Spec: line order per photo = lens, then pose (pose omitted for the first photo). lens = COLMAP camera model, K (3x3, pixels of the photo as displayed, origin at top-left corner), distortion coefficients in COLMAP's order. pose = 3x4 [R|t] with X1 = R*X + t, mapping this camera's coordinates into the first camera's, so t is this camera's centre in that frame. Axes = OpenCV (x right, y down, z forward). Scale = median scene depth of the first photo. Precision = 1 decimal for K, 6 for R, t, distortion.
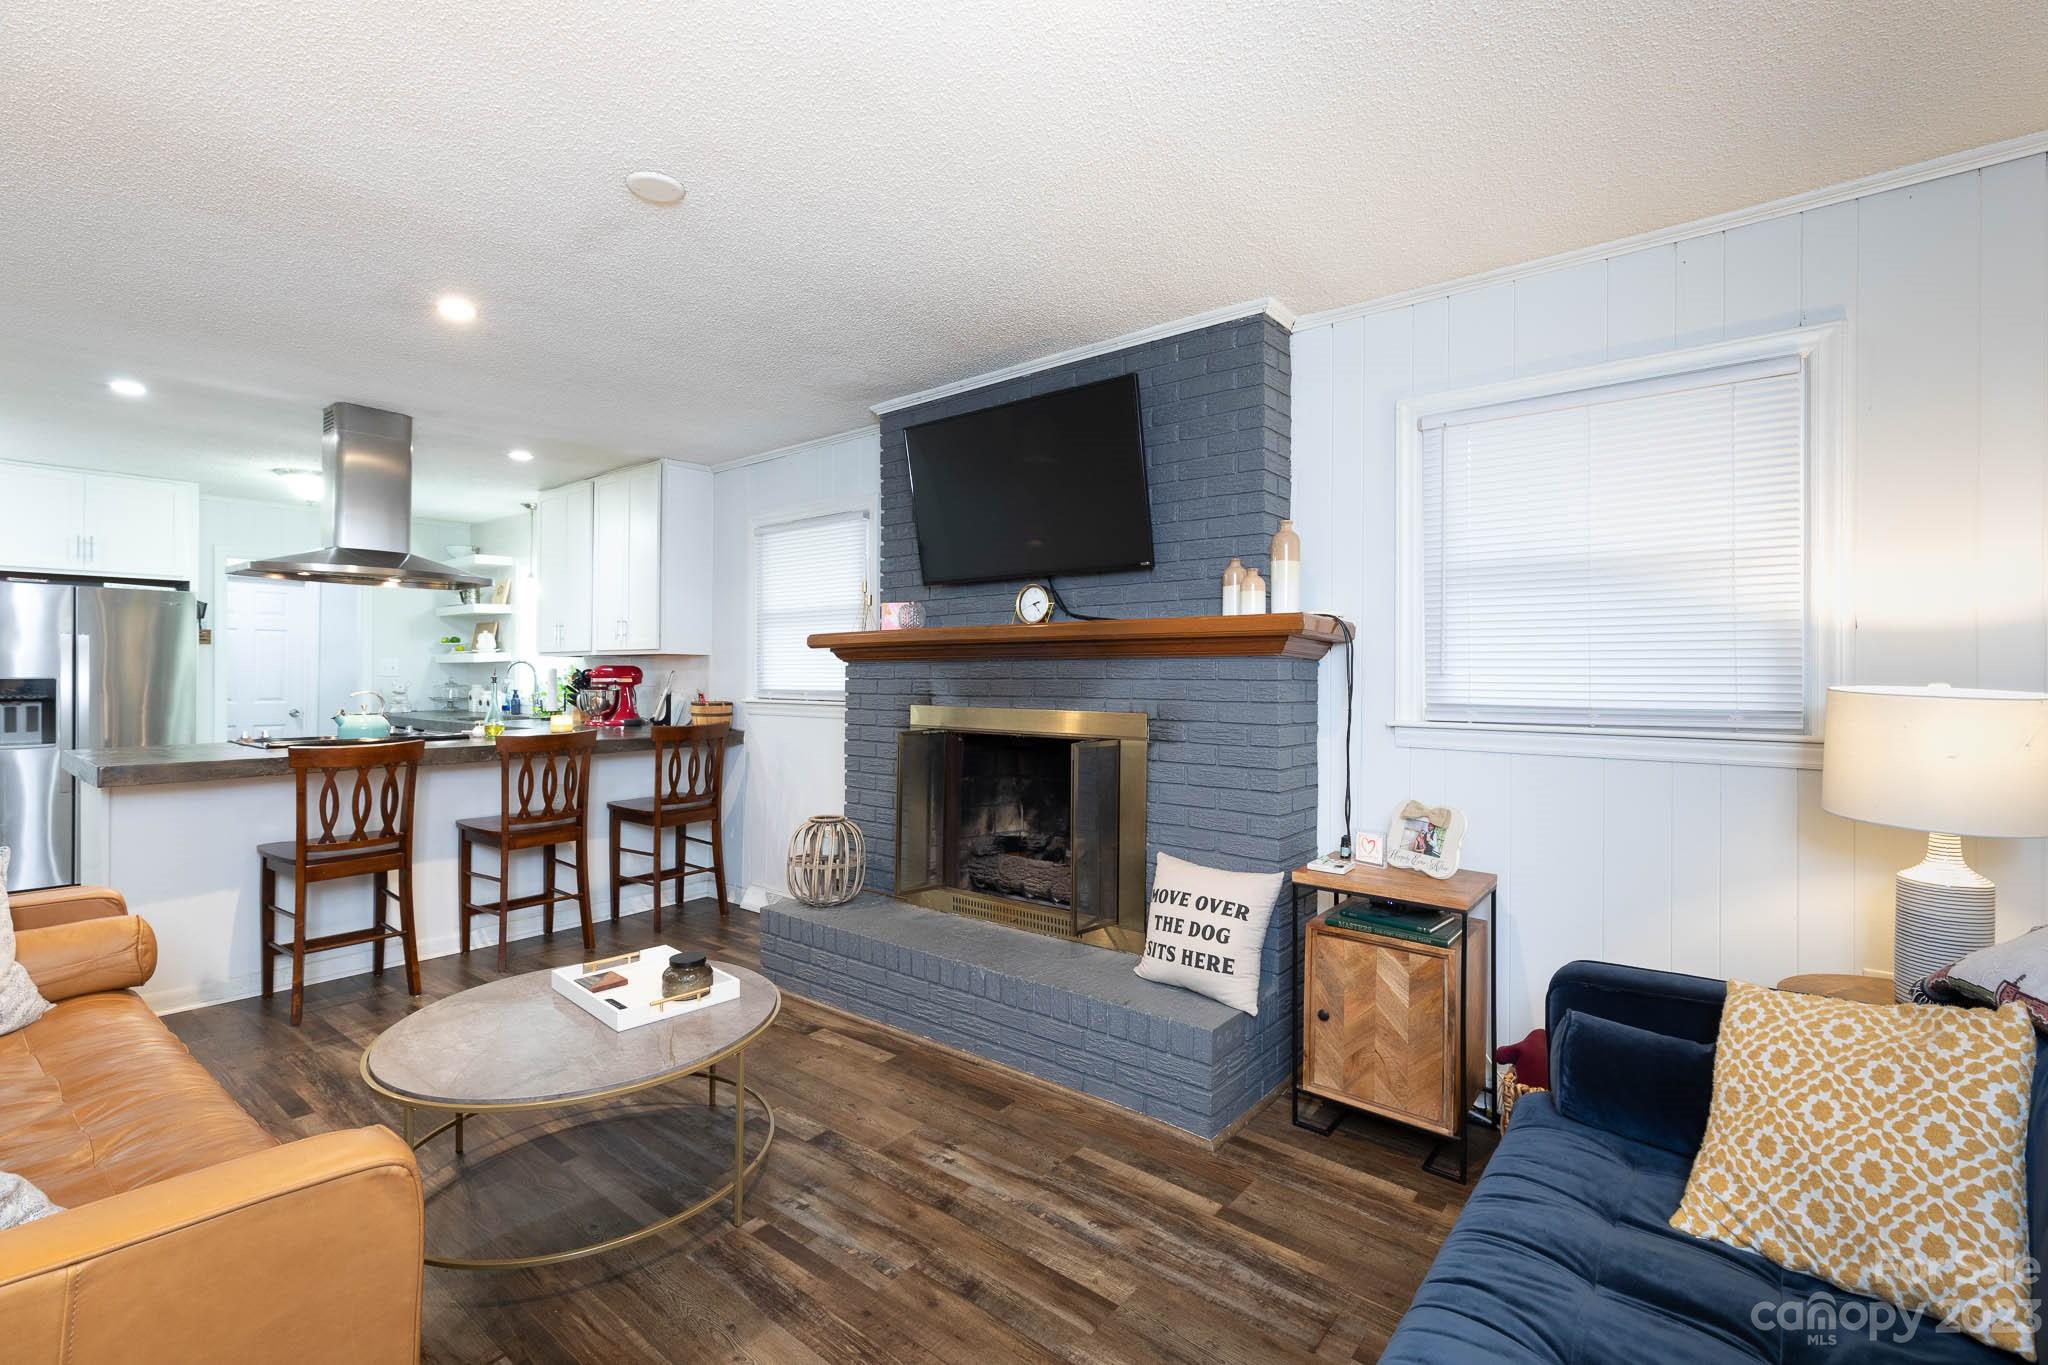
lens RADIAL K [[921.0, 0, 1028.1], [0, 921.0, 675.3], [0, 0, 1]] dist [-0.000706, -0.000121]
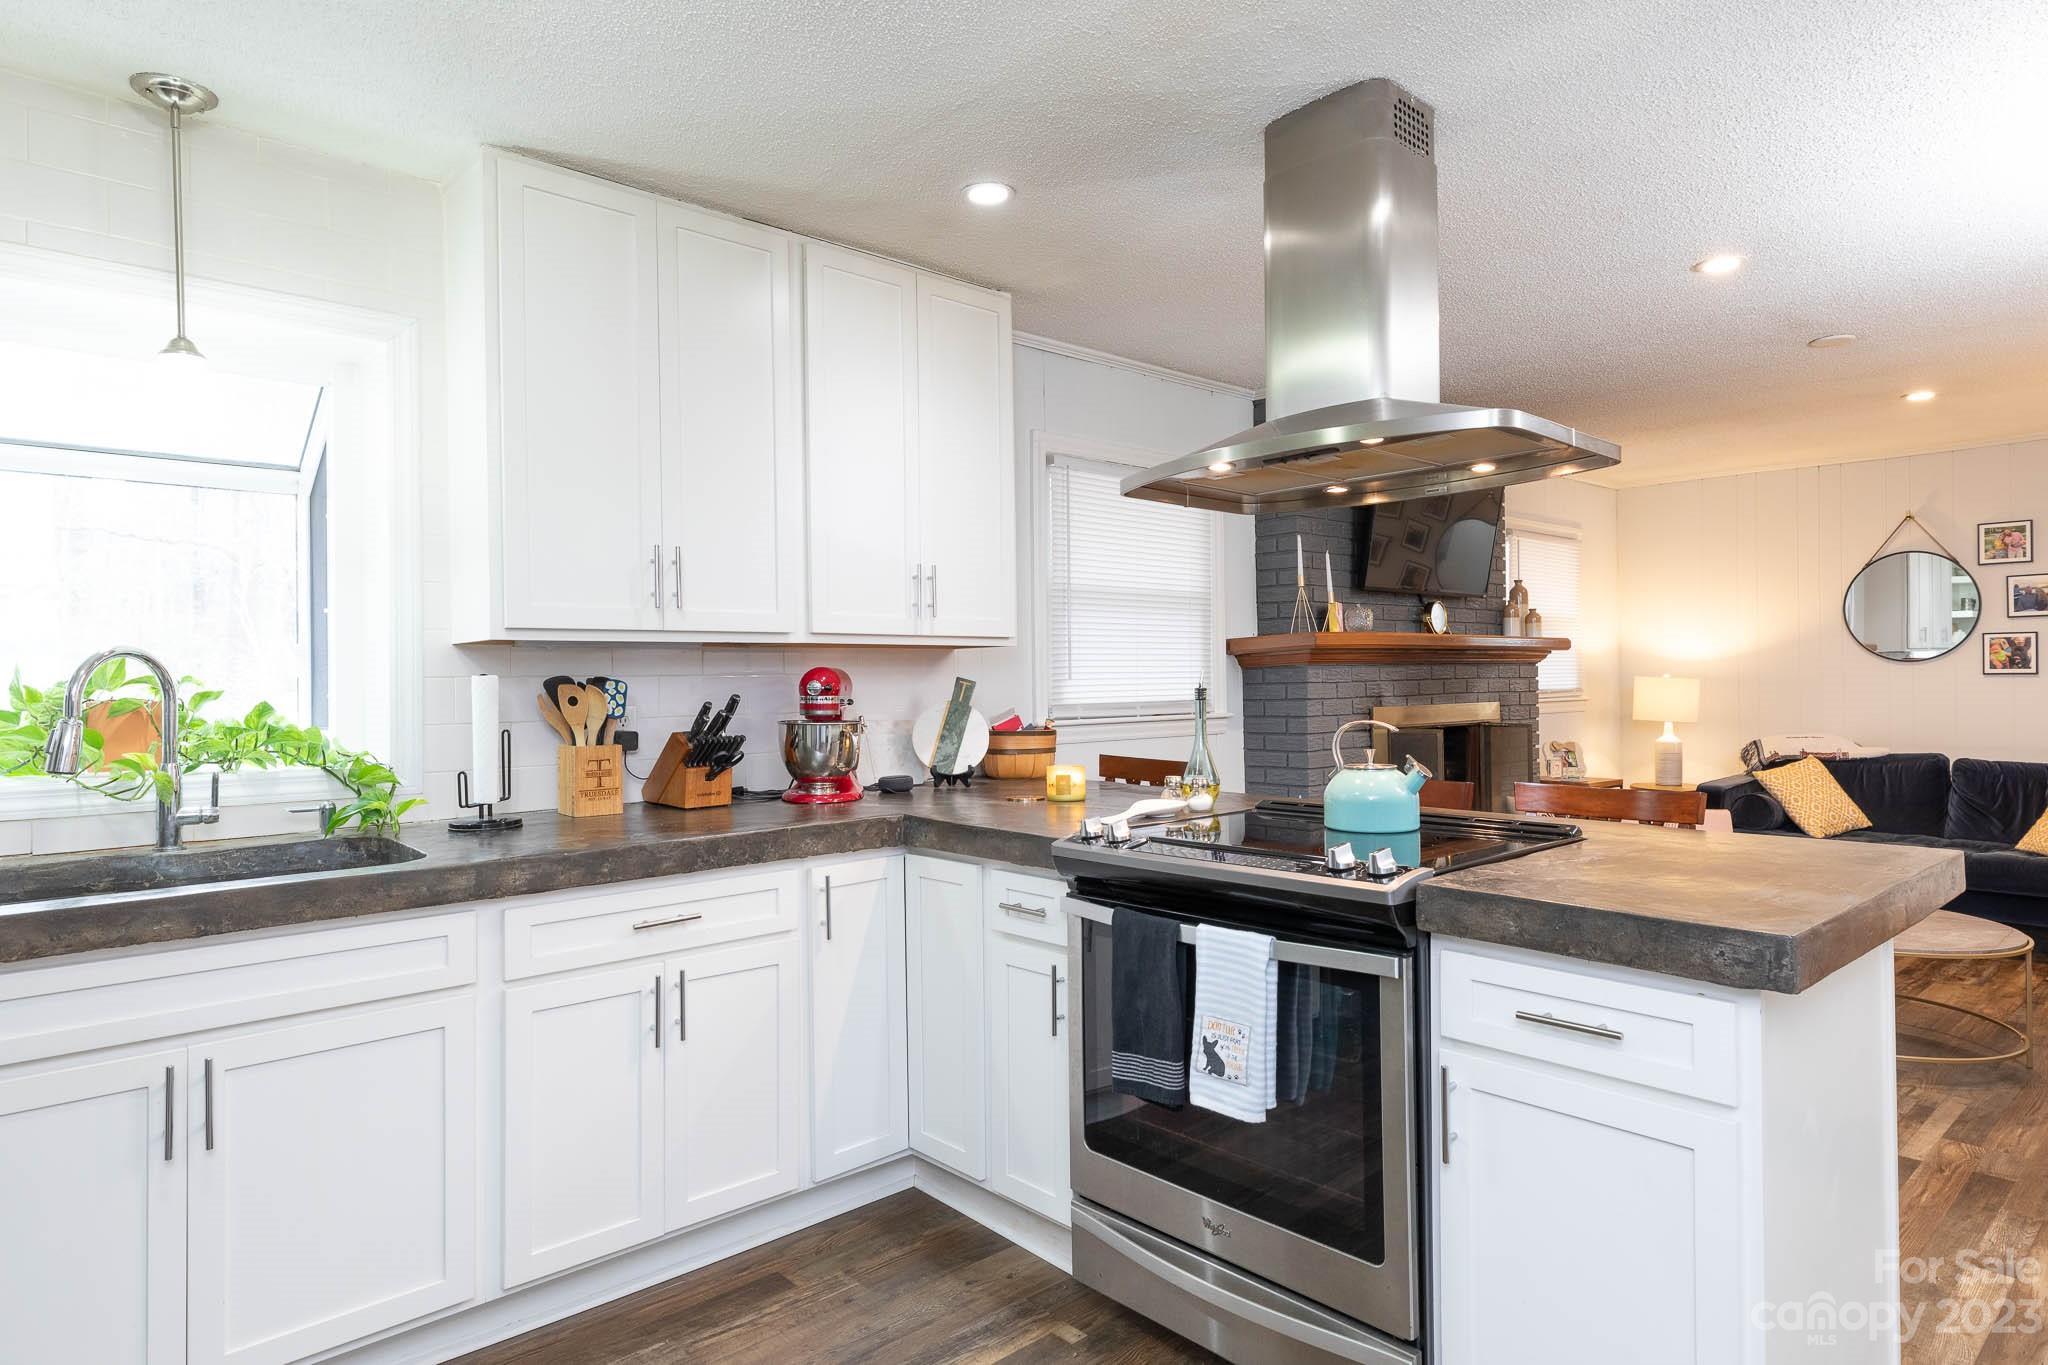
lens RADIAL K [[1192.3, 0, 1027.1], [0, 1192.3, 684.0], [0, 0, 1]] dist [0.010272, 0.000576]
pose [[0.135129, -0.011092, 0.990766, -2.444072], [0.011591, 0.999887, 0.009613, -0.017109], [-0.990760, 0.010185, 0.135243, 1.958681]]
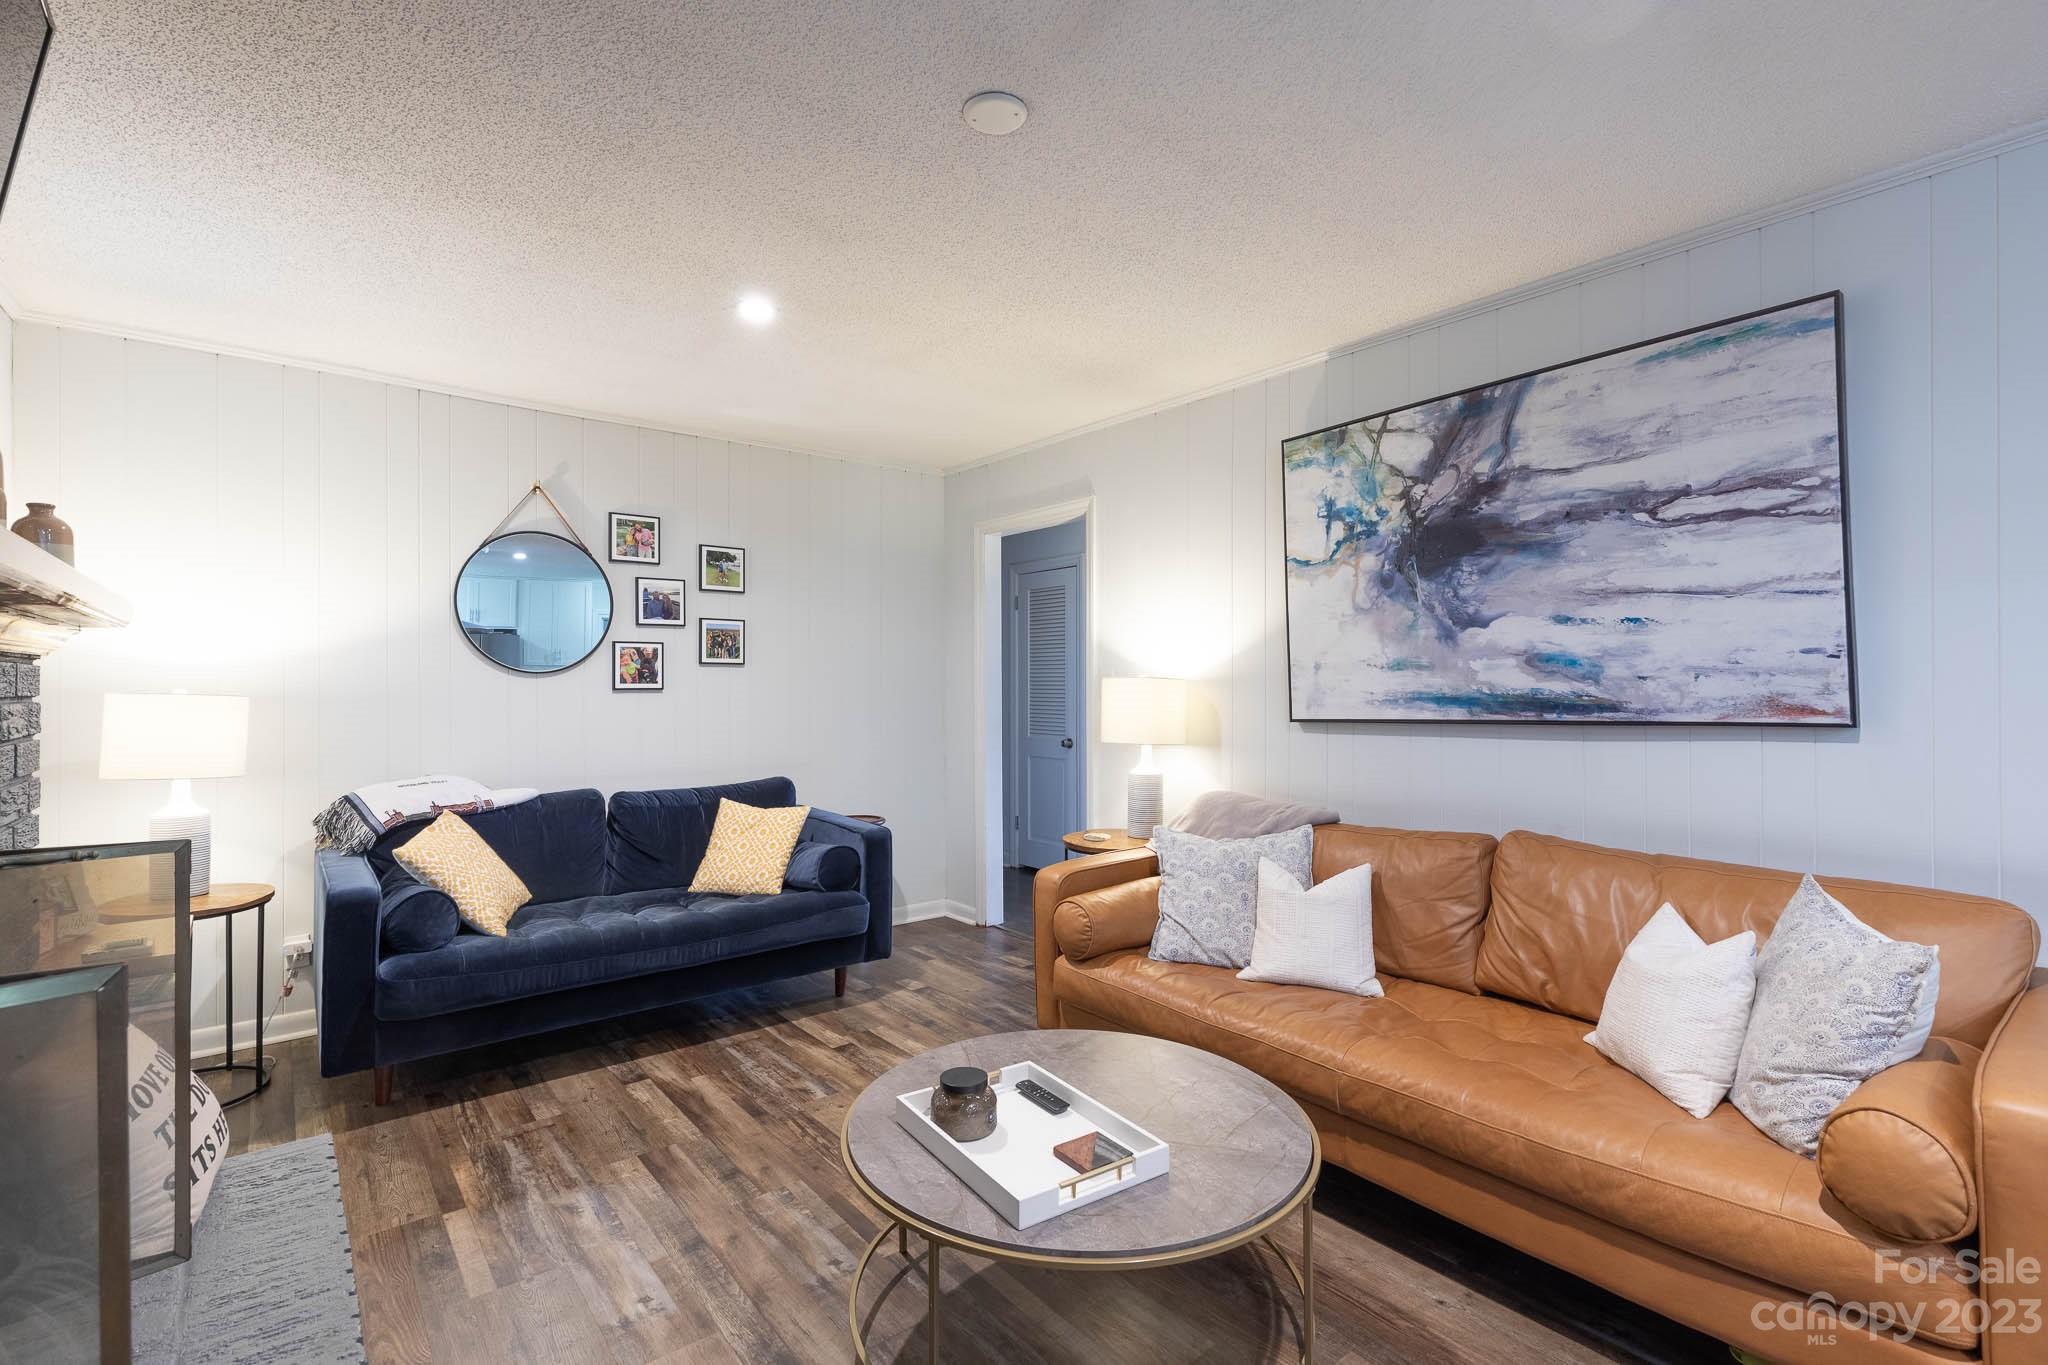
lens RADIAL K [[921.0, 0, 1028.1], [0, 921.0, 675.3], [0, 0, 1]] dist [-0.000706, -0.000121]
pose [[-0.978676, 0.002100, 0.205400, -0.585264], [0.001107, 0.999987, -0.004948, -0.005924], [-0.205408, -0.004615, -0.978666, 1.749459]]
